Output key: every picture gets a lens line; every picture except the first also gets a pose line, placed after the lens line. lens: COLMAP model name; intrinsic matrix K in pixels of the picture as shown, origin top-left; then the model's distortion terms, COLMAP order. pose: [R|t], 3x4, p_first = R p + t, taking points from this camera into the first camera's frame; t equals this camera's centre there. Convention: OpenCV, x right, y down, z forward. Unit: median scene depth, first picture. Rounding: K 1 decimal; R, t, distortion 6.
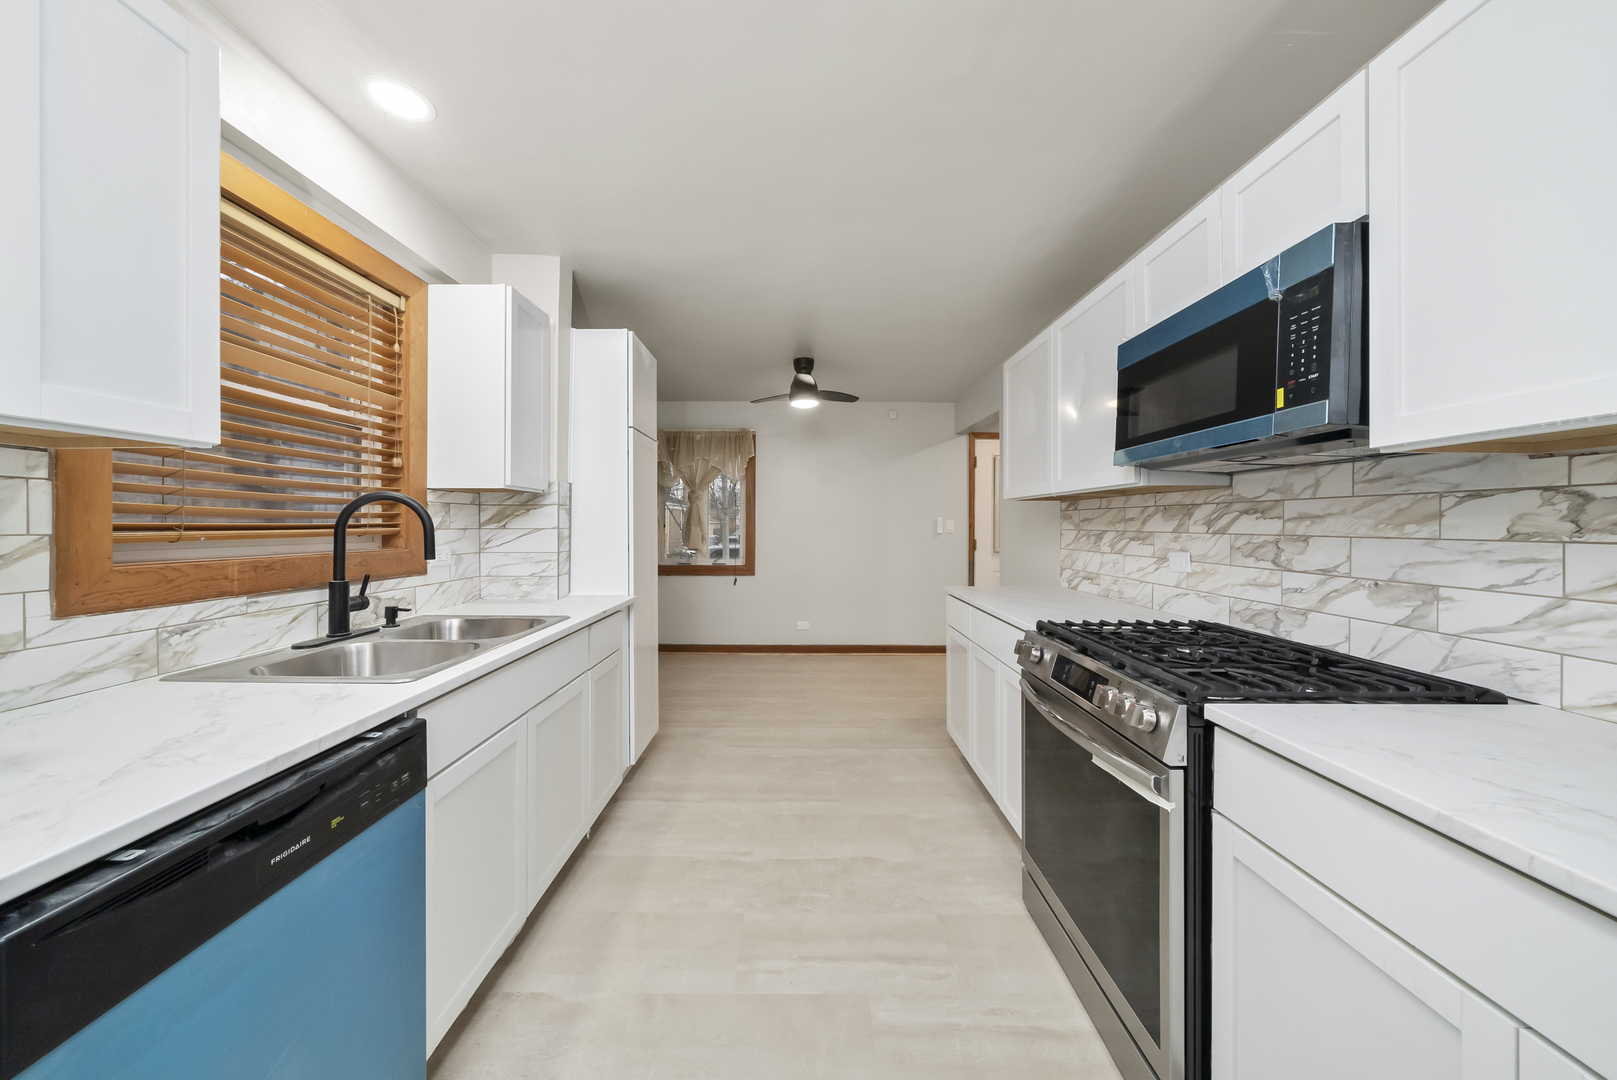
lens RADIAL K [[561.4, 0, 810.8], [0, 561.4, 527.6], [0, 0, 1]] dist [-0.000450, -0.000030]
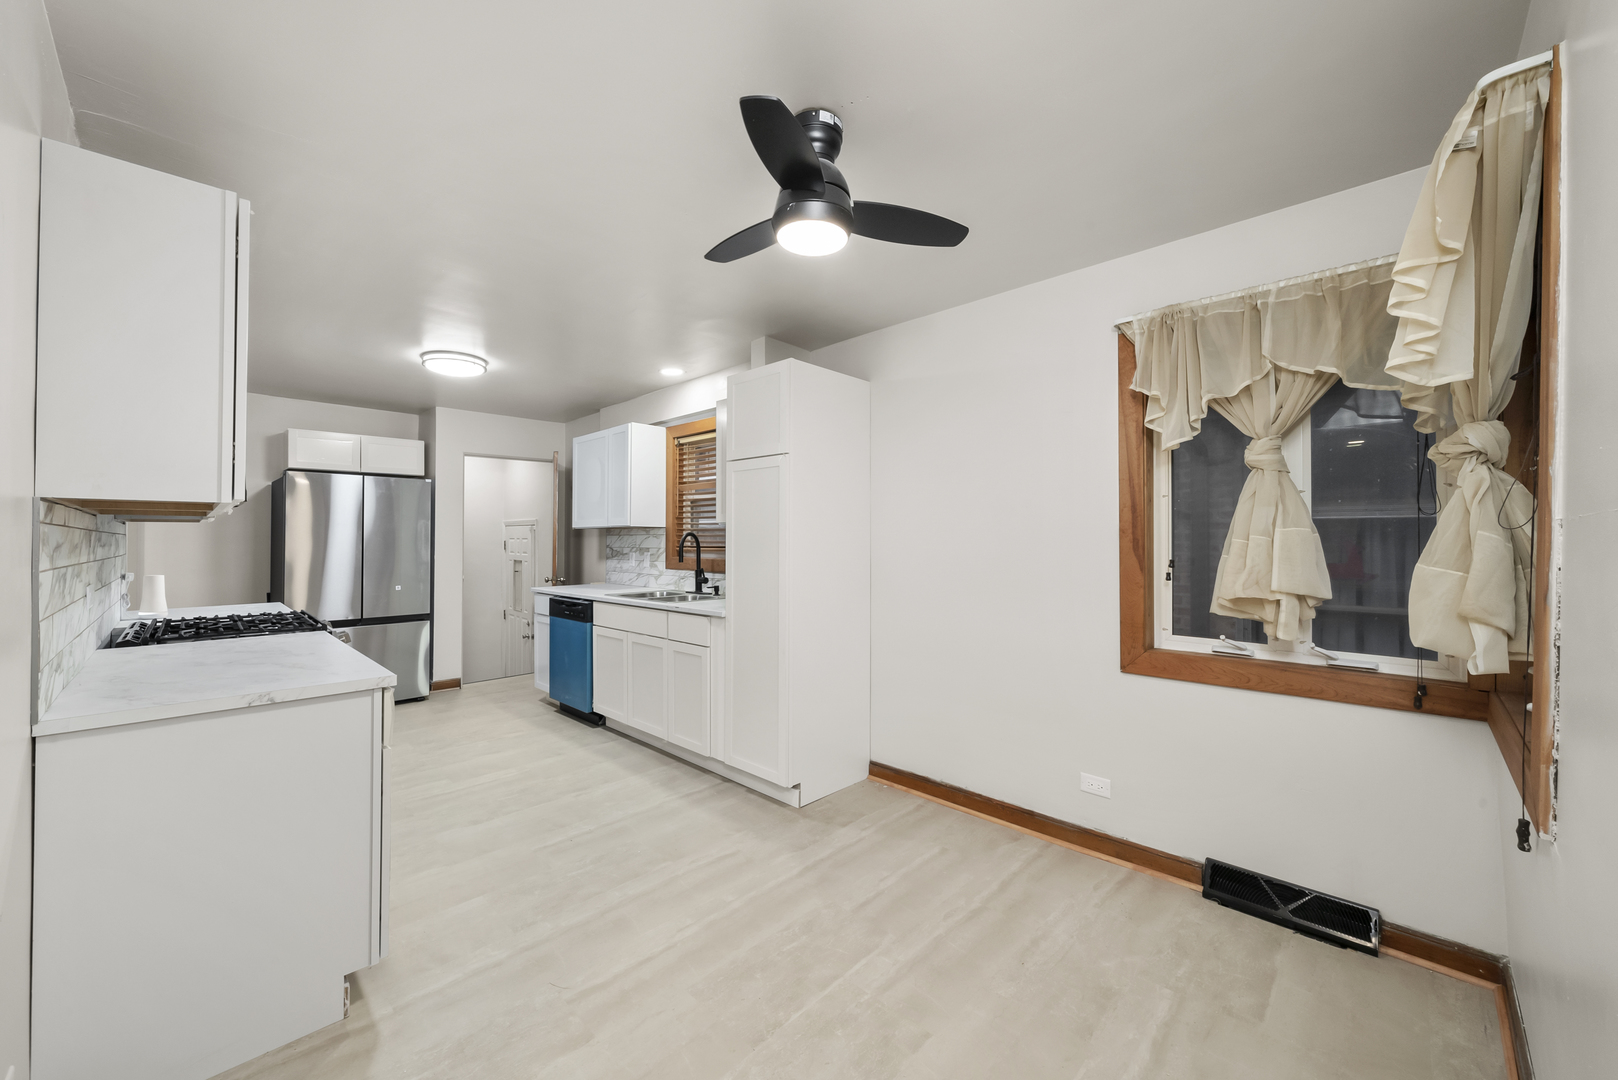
lens RADIAL K [[619.1, 0, 800.2], [0, 619.1, 537.8], [0, 0, 1]] dist [-0.003847, -0.000253]
pose [[-0.715467, -0.003537, -0.698638, 0.709657], [-0.003601, 0.999993, -0.001375, -0.038757], [0.698637, 0.001533, -0.715474, 3.214236]]
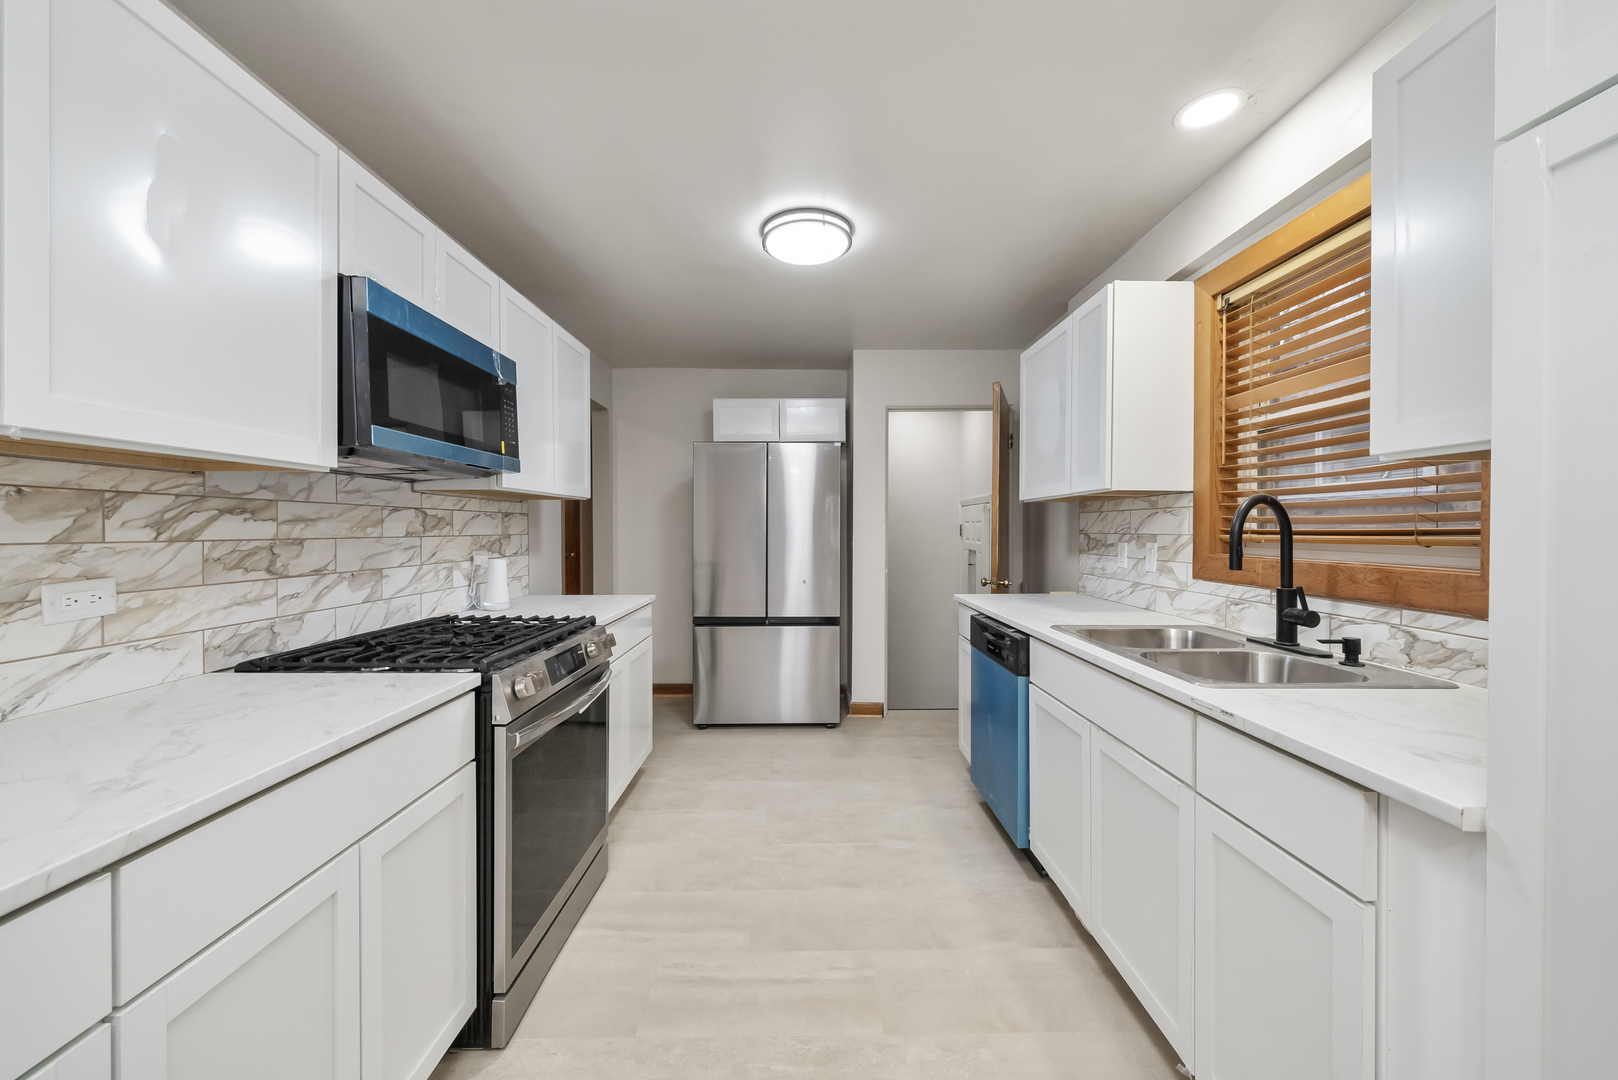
lens RADIAL K [[619.1, 0, 803.5], [0, 619.1, 529.1], [0, 0, 1]] dist [-0.003847, -0.000253]
pose [[-0.999943, -0.002393, 0.010446, -0.016972], [-0.002319, 0.999972, 0.007061, -0.012325], [-0.010463, 0.007037, -0.999921, 2.075121]]
